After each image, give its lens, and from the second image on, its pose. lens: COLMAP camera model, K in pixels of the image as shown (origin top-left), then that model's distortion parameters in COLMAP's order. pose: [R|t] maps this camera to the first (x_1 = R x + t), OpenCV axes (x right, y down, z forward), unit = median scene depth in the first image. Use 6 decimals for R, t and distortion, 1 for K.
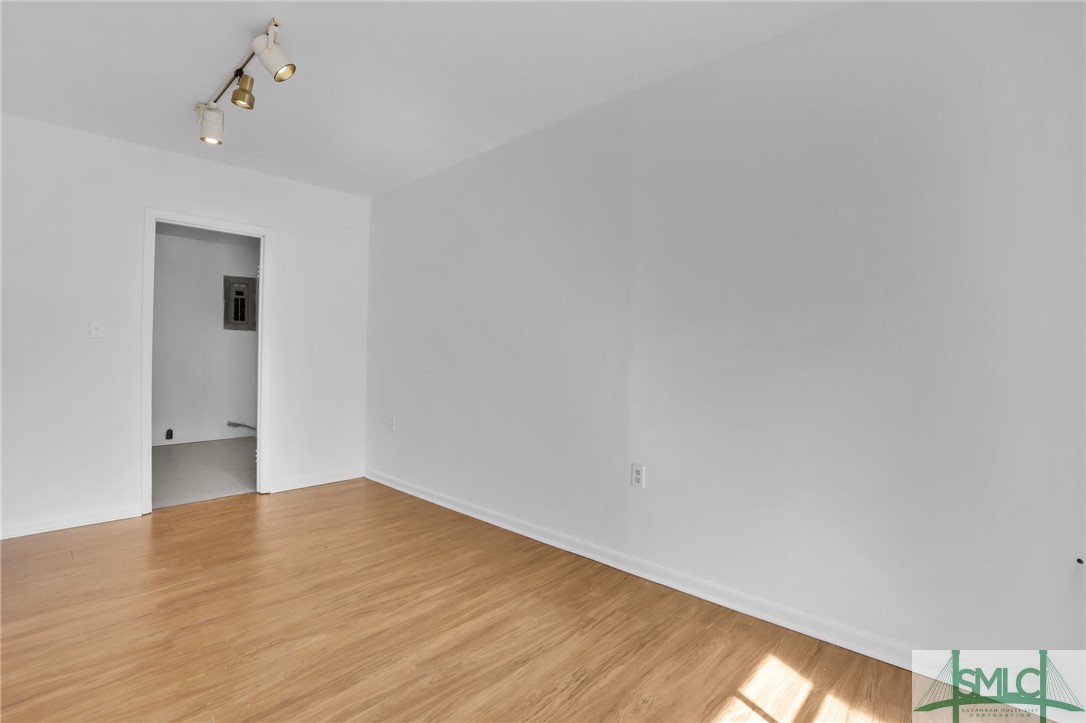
lens RADIAL K [[501.9, 0, 550.6], [0, 501.9, 369.4], [0, 0, 1]] dist [-0.034397, 0.005662]
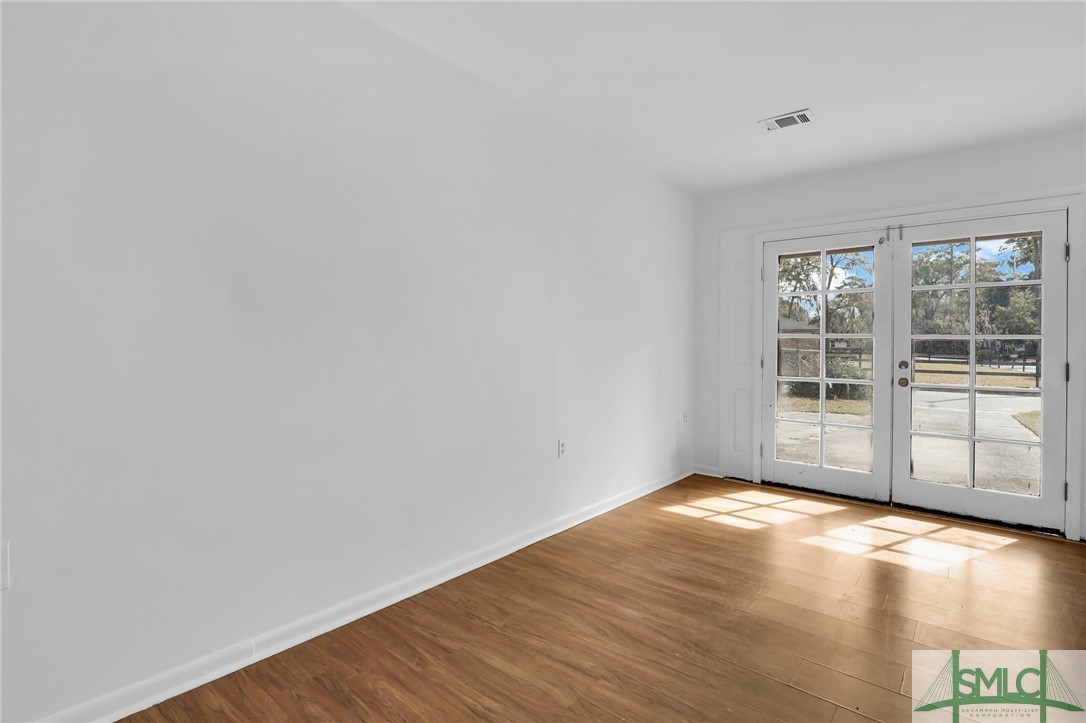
lens RADIAL K [[501.9, 0, 551.3], [0, 501.9, 339.7], [0, 0, 1]] dist [-0.034397, 0.005662]
pose [[-0.044390, 0.005442, 0.998999, -1.211210], [0.016709, 0.999849, -0.004705, -0.049968], [-0.998875, 0.016484, -0.044474, 1.257266]]
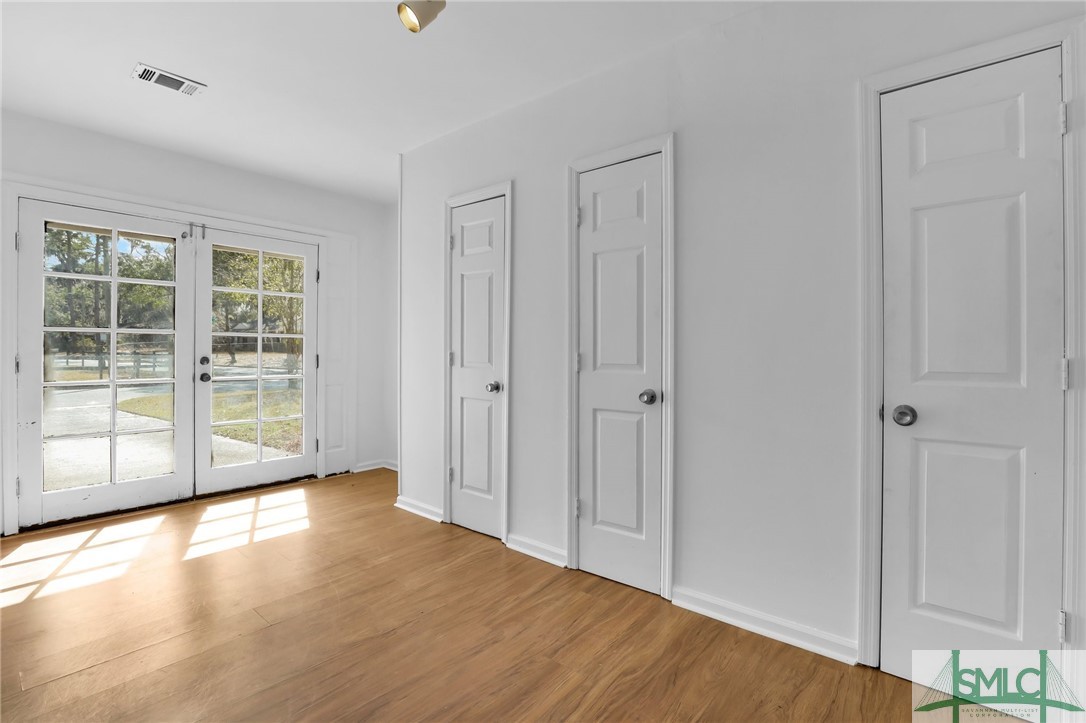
lens RADIAL K [[501.9, 0, 544.9], [0, 501.9, 342.9], [0, 0, 1]] dist [-0.034397, 0.005662]
pose [[-0.998917, -0.013155, -0.044633, -0.717585], [-0.013934, 0.999755, 0.017197, -0.060660], [0.044396, 0.017801, -0.998855, 1.765293]]
